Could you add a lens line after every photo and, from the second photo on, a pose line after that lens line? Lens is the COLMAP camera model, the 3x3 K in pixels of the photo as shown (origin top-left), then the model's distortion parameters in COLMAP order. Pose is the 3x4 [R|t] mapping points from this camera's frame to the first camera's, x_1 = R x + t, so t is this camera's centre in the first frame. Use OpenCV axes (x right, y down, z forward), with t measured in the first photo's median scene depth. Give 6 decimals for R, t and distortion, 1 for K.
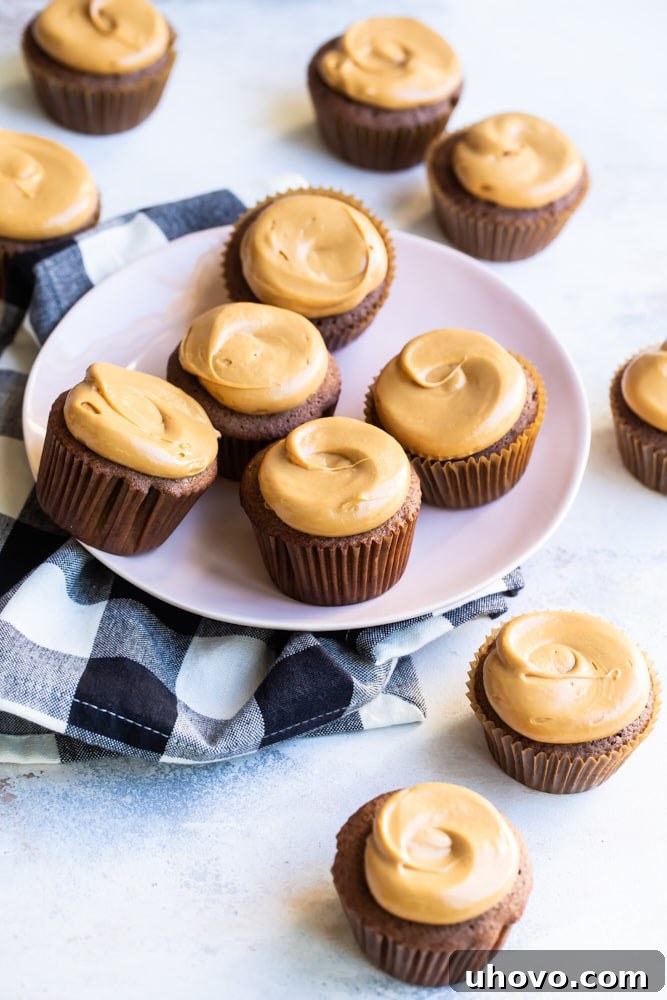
lens RADIAL K [[3330.9, 0, 333.6], [0, 3330.9, 500.2], [0, 0, 1]] dist [0.028151, 0.000000]
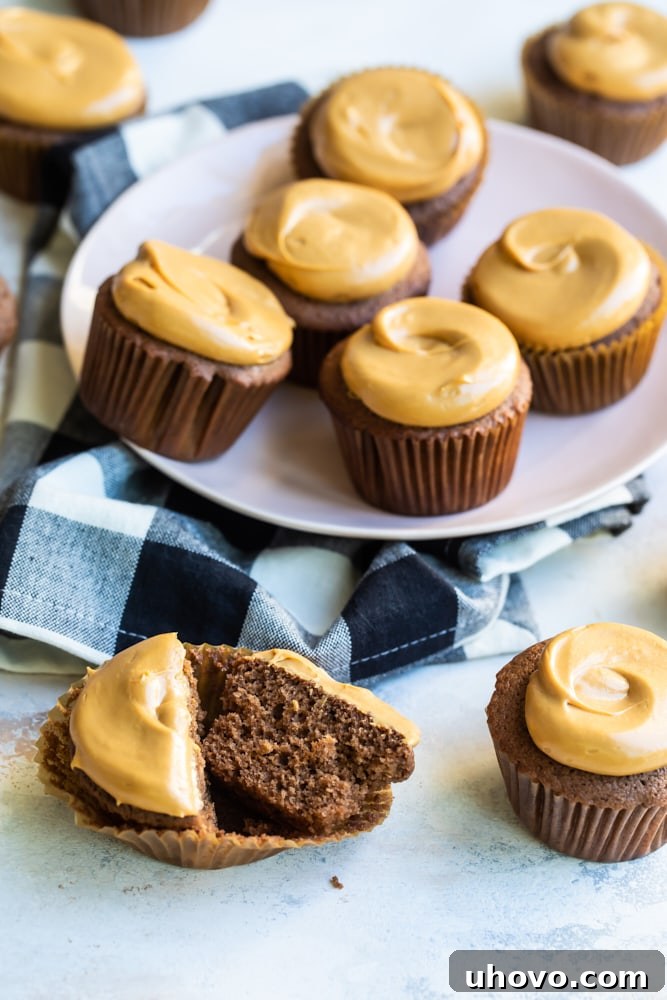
lens RADIAL K [[3330.9, 0, 337.6], [0, 3330.9, 495.1], [0, 0, 1]] dist [0.028151, 0.000000]
pose [[0.999962, -0.008748, 0.000090, -0.023669], [0.008731, 0.997272, -0.073290, 0.088790], [0.000551, 0.073288, 0.997311, 0.152140]]
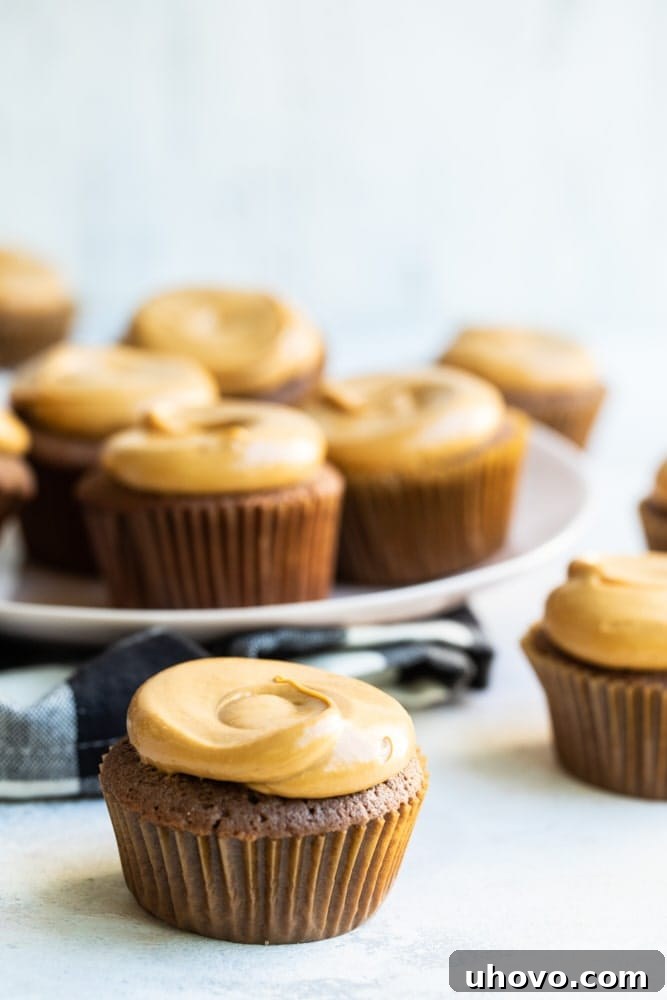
lens RADIAL K [[3330.9, 0, 334.8], [0, 3330.9, 499.0], [0, 0, 1]] dist [0.028151, 0.000000]
pose [[0.998246, -0.016391, -0.056882, 0.064696], [-0.014717, 0.862015, -0.506669, 0.345305], [0.057338, 0.506618, 0.860262, 0.418299]]
